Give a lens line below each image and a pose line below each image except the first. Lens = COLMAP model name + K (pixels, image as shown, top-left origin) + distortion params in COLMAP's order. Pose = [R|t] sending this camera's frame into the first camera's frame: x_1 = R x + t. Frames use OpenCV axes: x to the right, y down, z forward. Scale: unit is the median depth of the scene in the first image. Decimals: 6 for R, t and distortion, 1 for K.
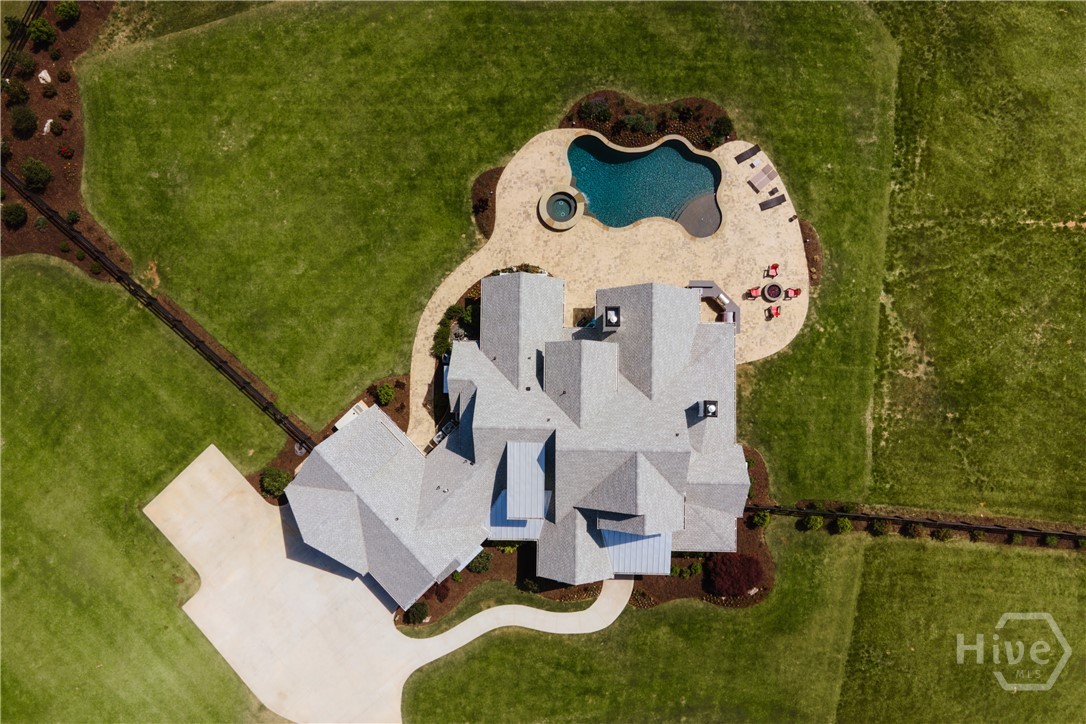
lens RADIAL K [[796.6, 0, 543.0], [0, 796.6, 362.0], [0, 0, 1]] dist [0.038067, 0.002237]
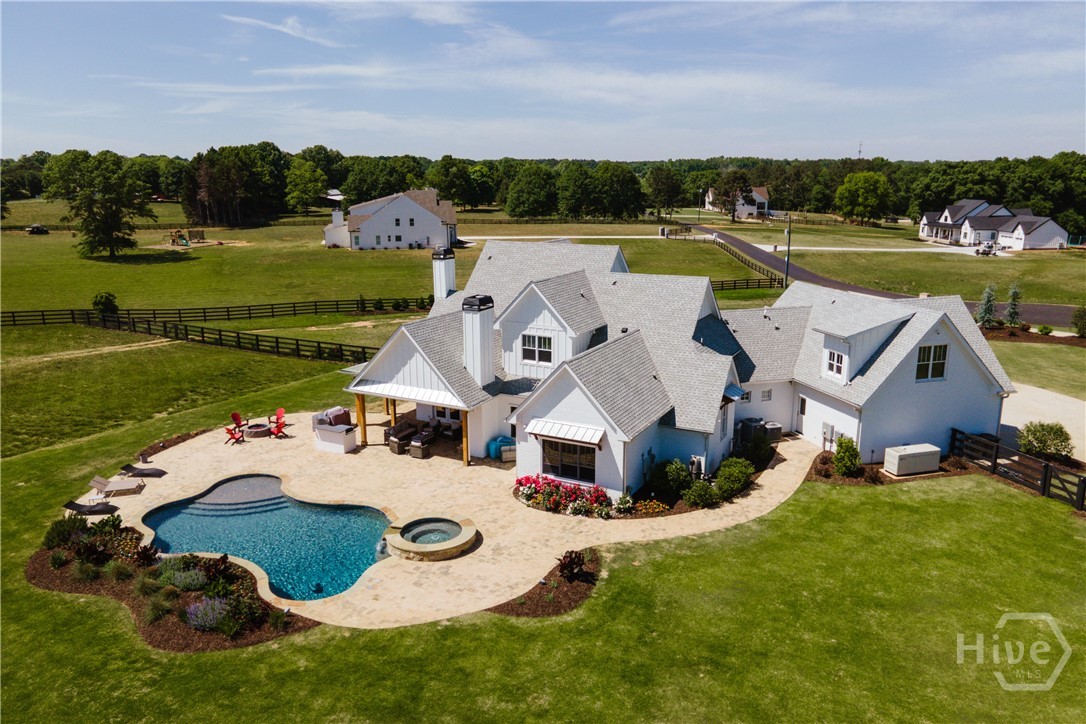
lens RADIAL K [[796.6, 0, 543.0], [0, 796.6, 362.0], [0, 0, 1]] dist [0.038067, 0.002237]
pose [[-0.888857, -0.079171, 0.451294, -0.254828], [0.458155, -0.142120, 0.877437, -0.583528], [-0.005330, 0.986678, 0.162597, 0.809927]]
